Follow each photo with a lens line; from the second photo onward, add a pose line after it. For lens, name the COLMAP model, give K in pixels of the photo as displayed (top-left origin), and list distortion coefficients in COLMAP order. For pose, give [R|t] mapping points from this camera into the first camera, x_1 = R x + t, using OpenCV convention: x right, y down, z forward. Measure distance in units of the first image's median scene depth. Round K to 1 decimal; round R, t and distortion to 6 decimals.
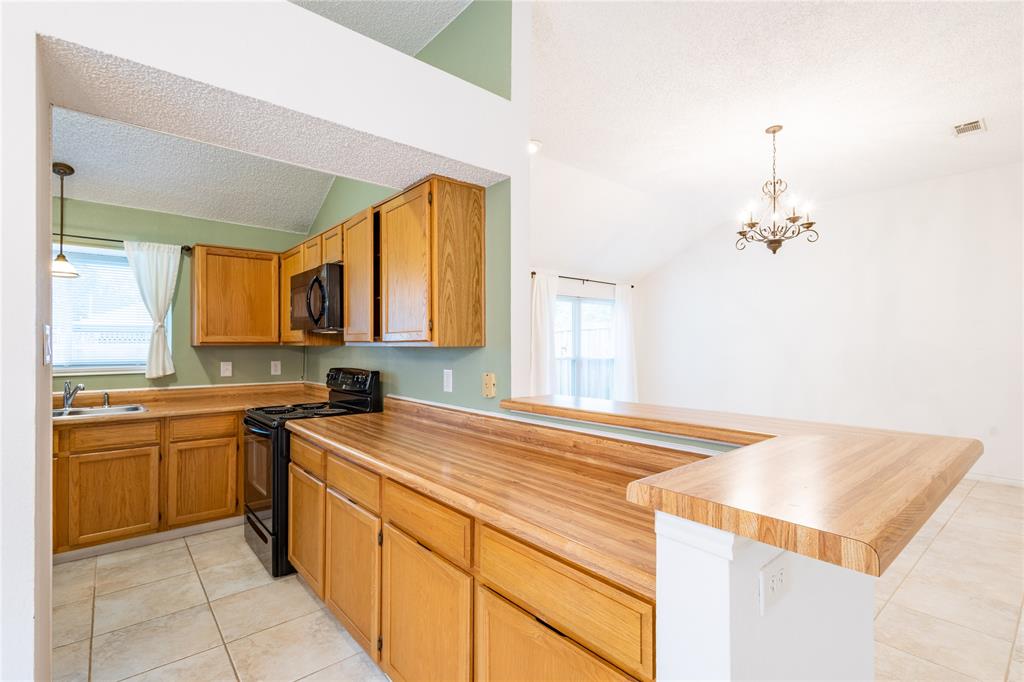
lens RADIAL K [[475.5, 0, 512.9], [0, 475.5, 343.6], [0, 0, 1]] dist [0.011364, -0.002265]
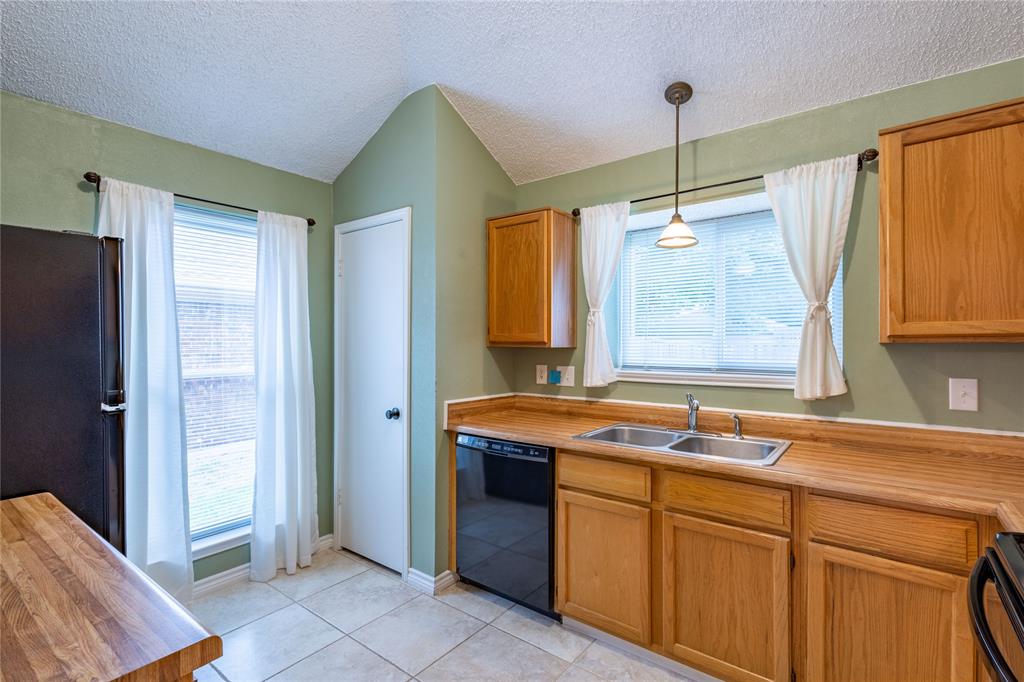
lens RADIAL K [[475.5, 0, 509.8], [0, 475.5, 340.6], [0, 0, 1]] dist [0.011364, -0.002265]
pose [[0.201092, -0.004053, -0.979564, -0.298178], [0.005652, 0.999980, -0.002977, 0.001359], [0.979556, -0.004938, 0.201111, 0.605006]]
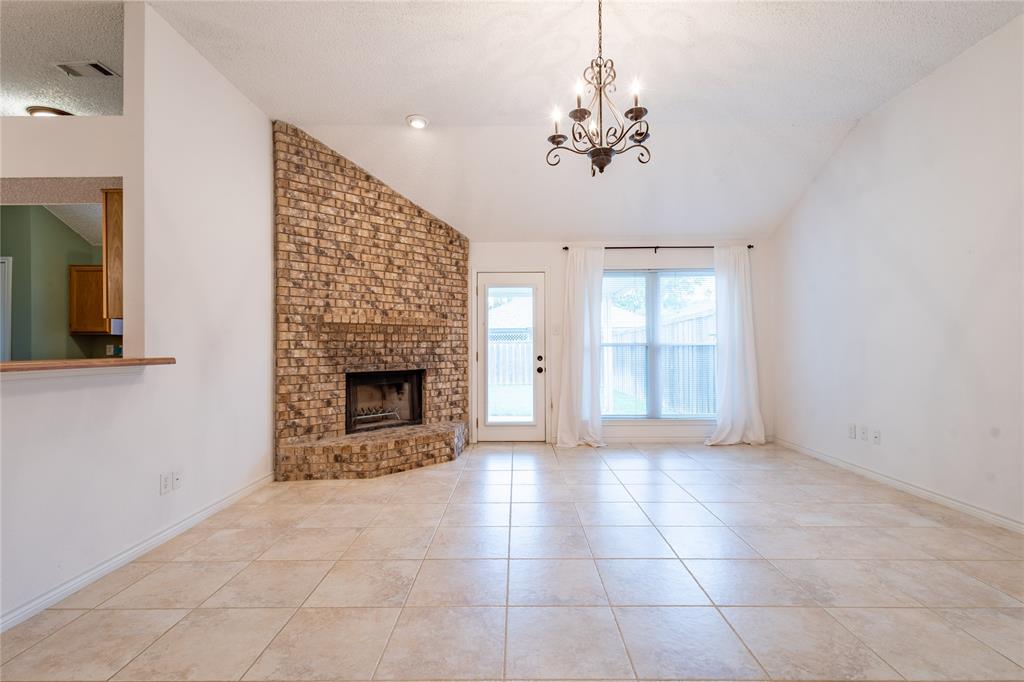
lens RADIAL K [[475.5, 0, 517.7], [0, 475.5, 341.2], [0, 0, 1]] dist [0.011364, -0.002265]
pose [[0.757177, -0.013230, -0.653076, 1.071884], [0.010736, 0.999912, -0.007810, 0.062901], [0.653121, -0.001098, 0.757252, 0.500803]]
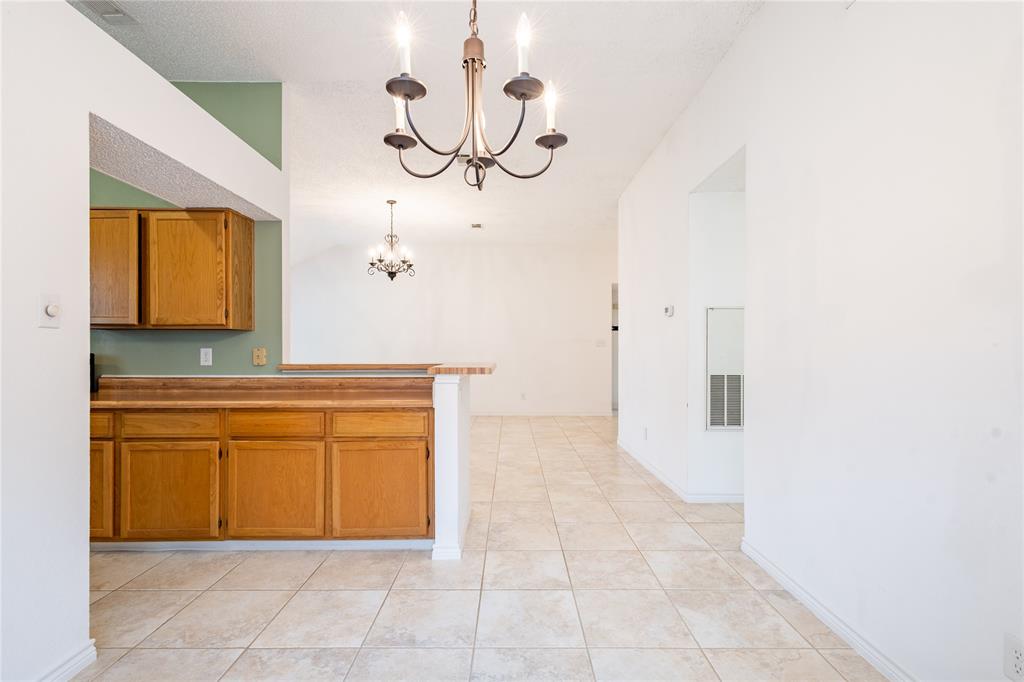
lens RADIAL K [[475.5, 0, 512.1], [0, 475.5, 345.8], [0, 0, 1]] dist [0.011364, -0.002265]
pose [[0.644256, 0.006373, 0.764783, -0.482496], [-0.004042, 0.999980, -0.004928, 0.041216], [-0.764799, 0.000083, 0.644269, -0.387533]]
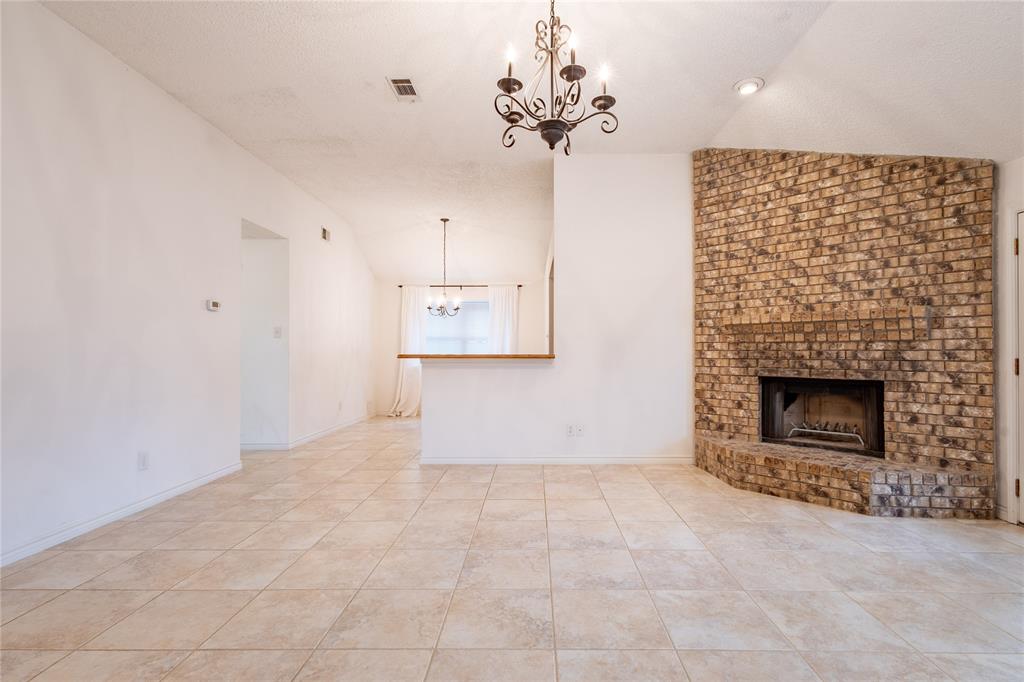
lens RADIAL K [[475.5, 0, 521.8], [0, 475.5, 344.1], [0, 0, 1]] dist [0.011364, -0.002265]
pose [[-0.663625, -0.011200, -0.747982, 1.201177], [0.003033, 0.999839, -0.017662, 0.072043], [0.748059, -0.013990, -0.663484, 1.613235]]
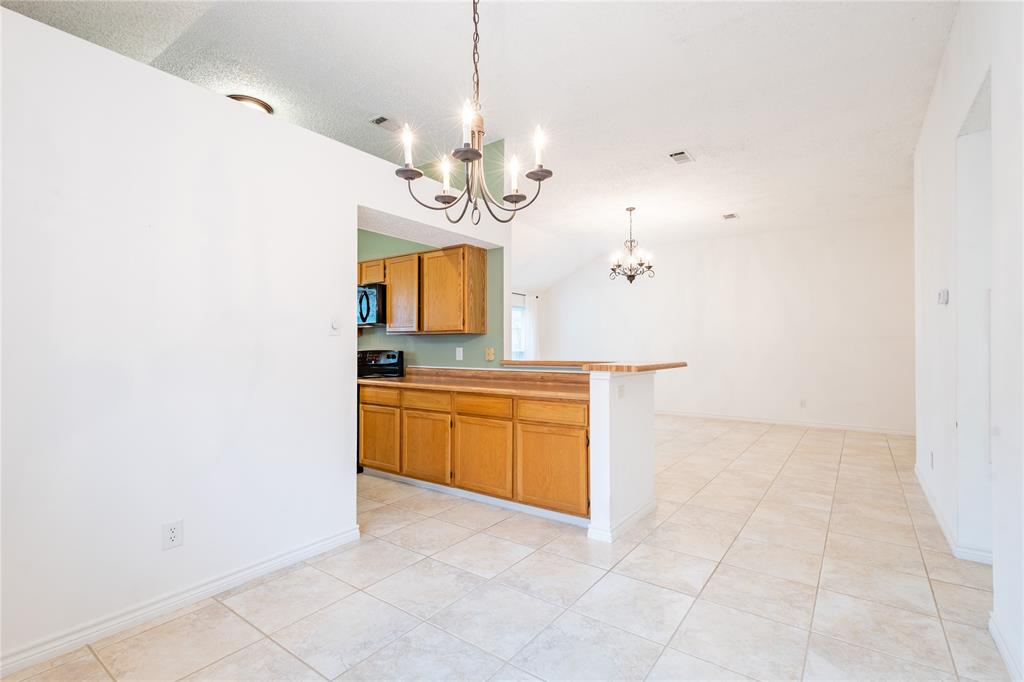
lens RADIAL K [[475.5, 0, 513.4], [0, 475.5, 339.7], [0, 0, 1]] dist [0.011364, -0.002265]
pose [[0.971573, 0.006010, 0.236664, -0.292055], [-0.002653, 0.999891, -0.014498, 0.040900], [-0.236726, 0.013458, 0.971483, -0.618415]]
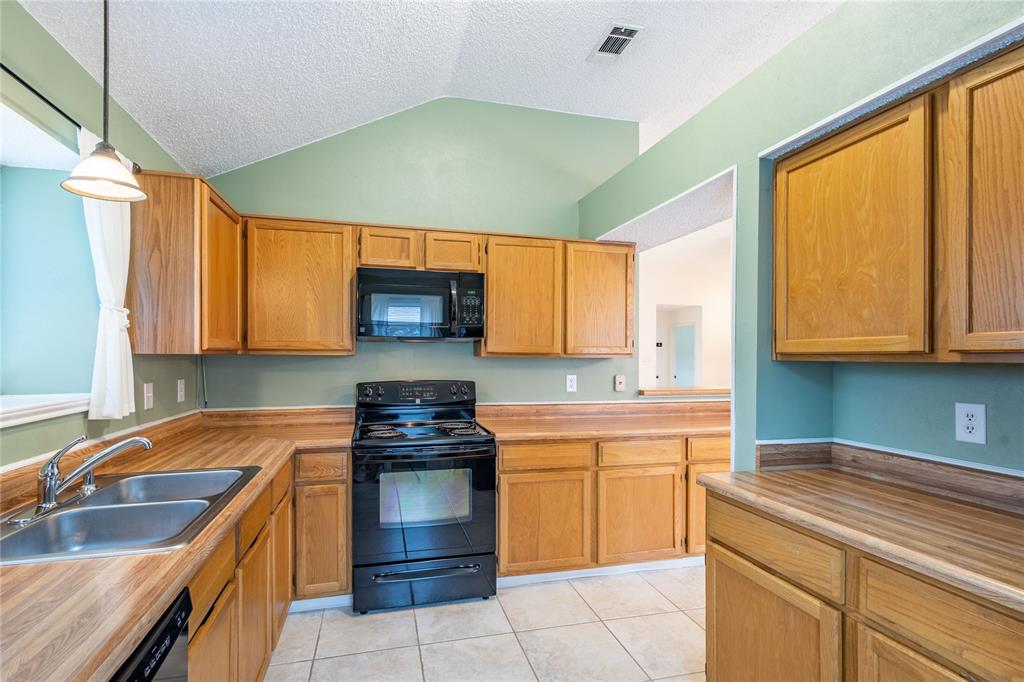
lens RADIAL K [[475.5, 0, 495.2], [0, 475.5, 356.7], [0, 0, 1]] dist [0.011364, -0.002265]
pose [[0.454715, 0.001956, 0.890635, -1.144164], [-0.009847, 0.999948, 0.002831, 0.001891], [-0.890582, -0.010057, 0.454711, 0.476978]]
